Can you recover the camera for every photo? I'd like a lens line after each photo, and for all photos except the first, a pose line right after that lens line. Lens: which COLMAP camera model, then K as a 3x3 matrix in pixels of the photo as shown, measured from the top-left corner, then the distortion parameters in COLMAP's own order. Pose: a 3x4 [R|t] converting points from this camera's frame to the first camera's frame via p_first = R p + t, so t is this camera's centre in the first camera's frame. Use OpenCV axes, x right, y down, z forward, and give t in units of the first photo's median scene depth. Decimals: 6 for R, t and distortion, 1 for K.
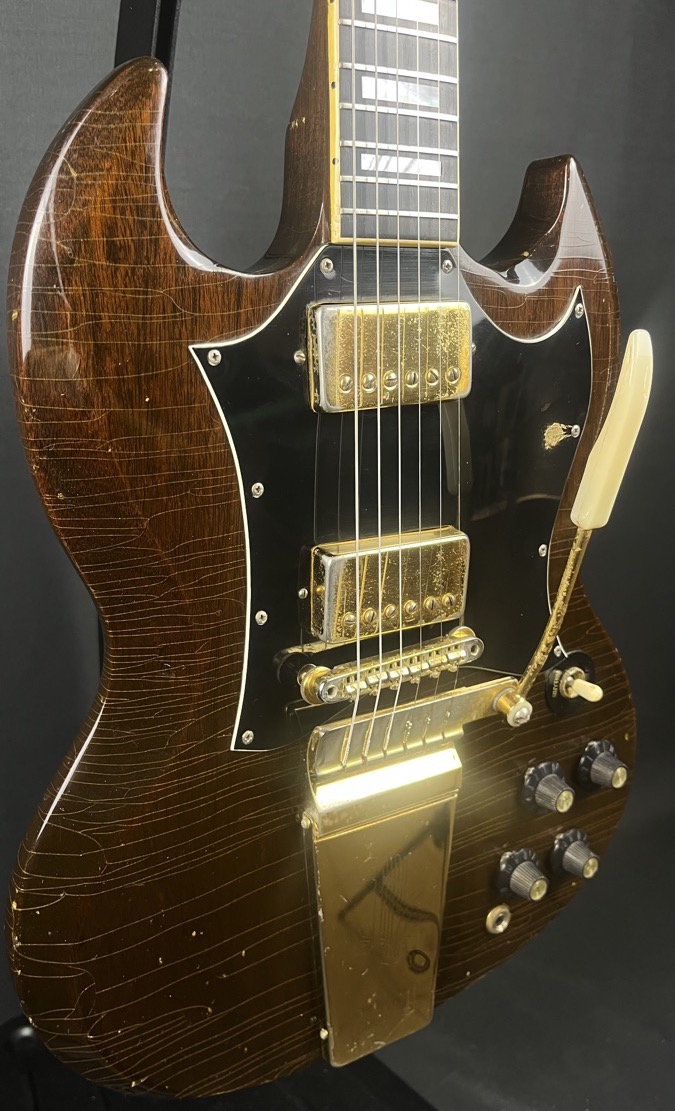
lens RADIAL K [[926.6, 0, 339.7], [0, 926.6, 589.5], [0, 0, 1]] dist [0.006384, 0.017550]
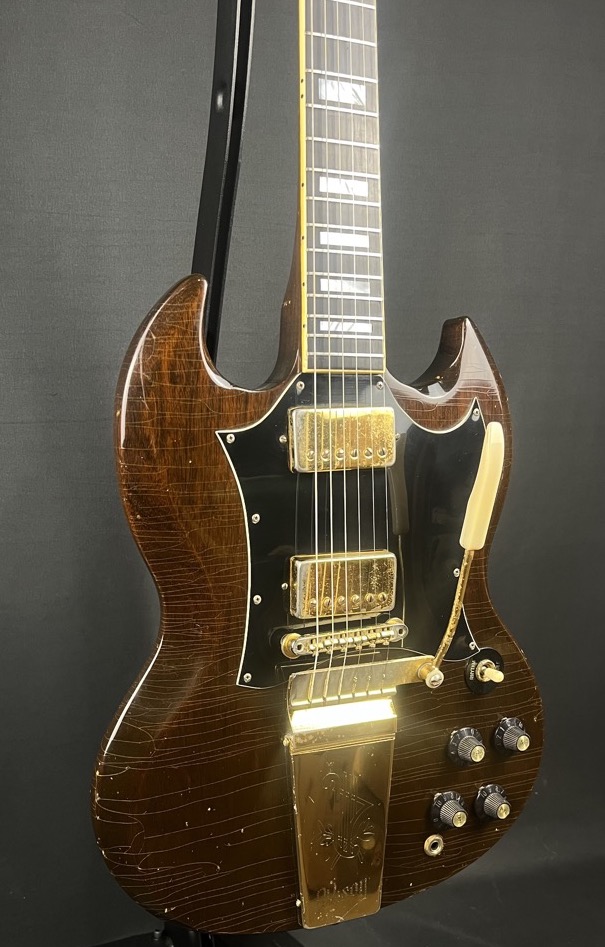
lens RADIAL K [[881.9, 0, 301.5], [0, 881.9, 595.0], [0, 0, 1]] dist [0.051969, -0.006593]
pose [[0.991541, 0.019898, -0.128263, 0.185342], [-0.034276, 0.993242, -0.110885, 0.187989], [0.125189, 0.114344, 0.985522, -0.490375]]
